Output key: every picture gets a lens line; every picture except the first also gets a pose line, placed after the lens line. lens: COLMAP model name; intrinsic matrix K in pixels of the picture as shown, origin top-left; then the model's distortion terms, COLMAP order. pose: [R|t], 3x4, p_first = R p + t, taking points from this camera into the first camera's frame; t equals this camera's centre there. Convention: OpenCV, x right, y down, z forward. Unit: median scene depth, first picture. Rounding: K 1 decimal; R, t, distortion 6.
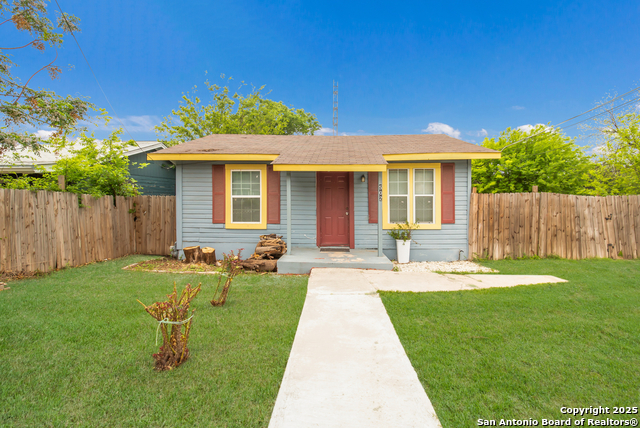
lens RADIAL K [[299.5, 0, 320.5], [0, 299.5, 206.4], [0, 0, 1]] dist [0.023501, -0.000369]
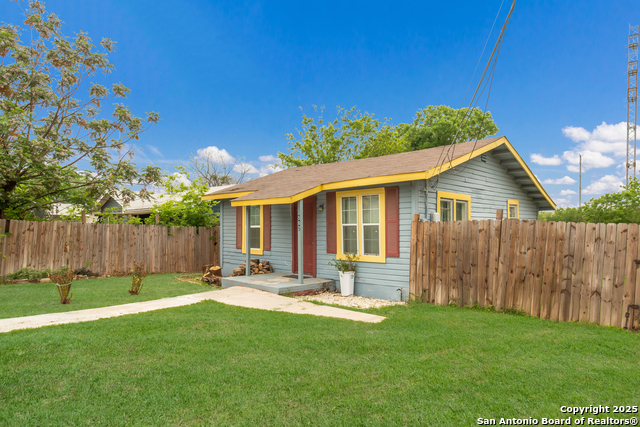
lens RADIAL K [[403.9, 0, 320.0], [0, 403.9, 213.5], [0, 0, 1]] dist [0.073776, 0.000224]
pose [[0.743699, -0.027078, -0.667966, 1.048012], [-0.010726, 0.998567, -0.052423, -0.003776], [0.668428, 0.046151, 0.742343, -0.008614]]
